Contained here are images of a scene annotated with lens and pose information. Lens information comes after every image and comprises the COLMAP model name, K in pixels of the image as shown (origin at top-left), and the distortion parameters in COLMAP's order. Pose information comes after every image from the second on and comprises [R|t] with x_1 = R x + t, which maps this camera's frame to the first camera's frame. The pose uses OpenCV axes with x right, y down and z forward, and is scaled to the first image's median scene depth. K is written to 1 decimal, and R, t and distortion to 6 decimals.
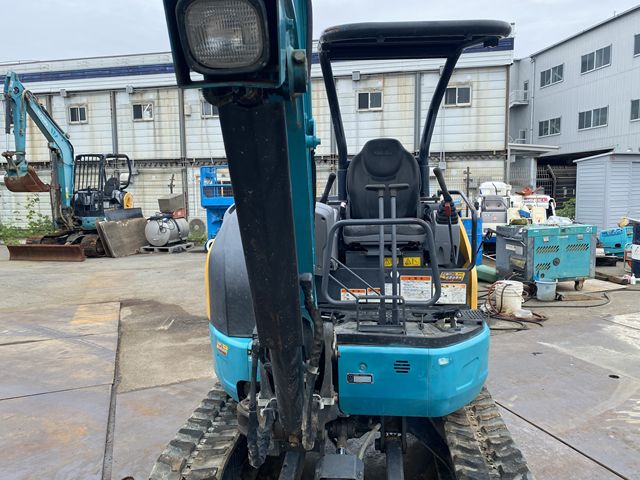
lens RADIAL K [[491.9, 0, 322.4], [0, 491.9, 238.5], [0, 0, 1]] dist [0.030954, -0.038380]
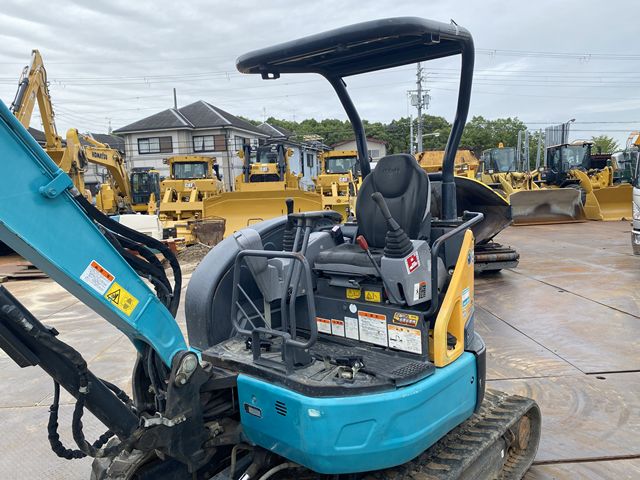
lens RADIAL K [[491.9, 0, 319.0], [0, 491.9, 243.7], [0, 0, 1]] dist [0.030954, -0.038380]
pose [[0.813619, 0.043488, -0.579769, 0.351378], [-0.039422, 0.999030, 0.019613, -0.034876], [0.580060, 0.006898, 0.814545, 0.127747]]
